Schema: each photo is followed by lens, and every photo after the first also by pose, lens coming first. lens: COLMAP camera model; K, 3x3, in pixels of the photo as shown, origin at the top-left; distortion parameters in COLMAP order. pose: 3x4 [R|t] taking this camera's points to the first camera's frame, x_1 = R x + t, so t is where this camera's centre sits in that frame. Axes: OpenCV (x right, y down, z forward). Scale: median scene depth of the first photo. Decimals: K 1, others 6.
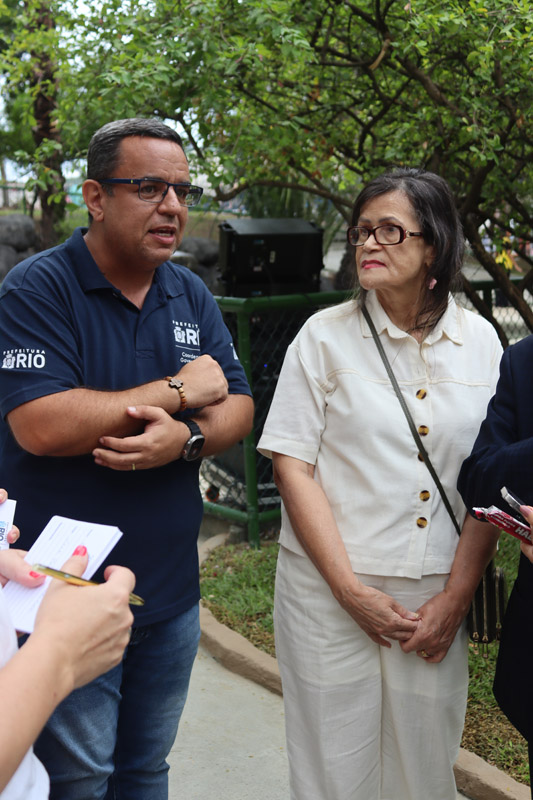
lens RADIAL K [[1089.2, 0, 247.7], [0, 1089.2, 399.6], [0, 0, 1]] dist [-0.087817, 0.050817]
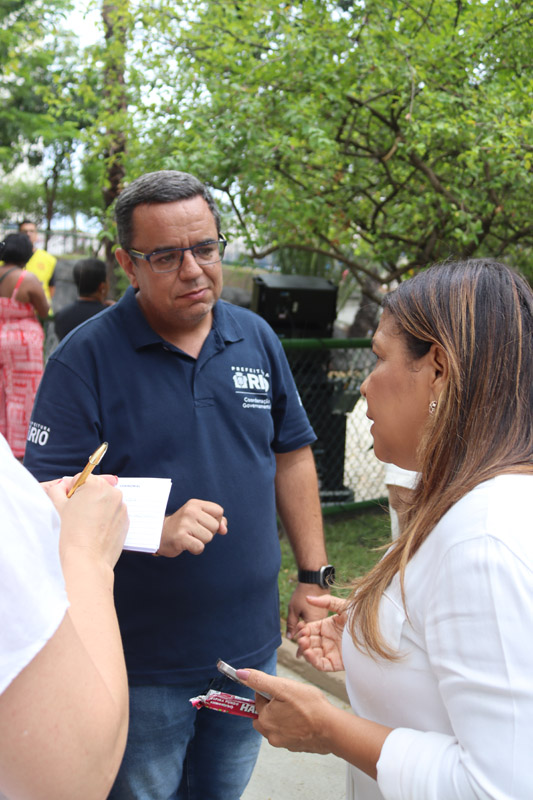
lens RADIAL K [[1037.8, 0, 266.5], [0, 1037.8, 400.0], [0, 0, 1]] dist [-0.128028, 0.027391]
pose [[0.997828, 0.065068, -0.010256, 0.009942], [-0.065472, 0.996803, -0.045789, 0.027279], [0.007244, 0.046361, 0.998898, -0.151291]]
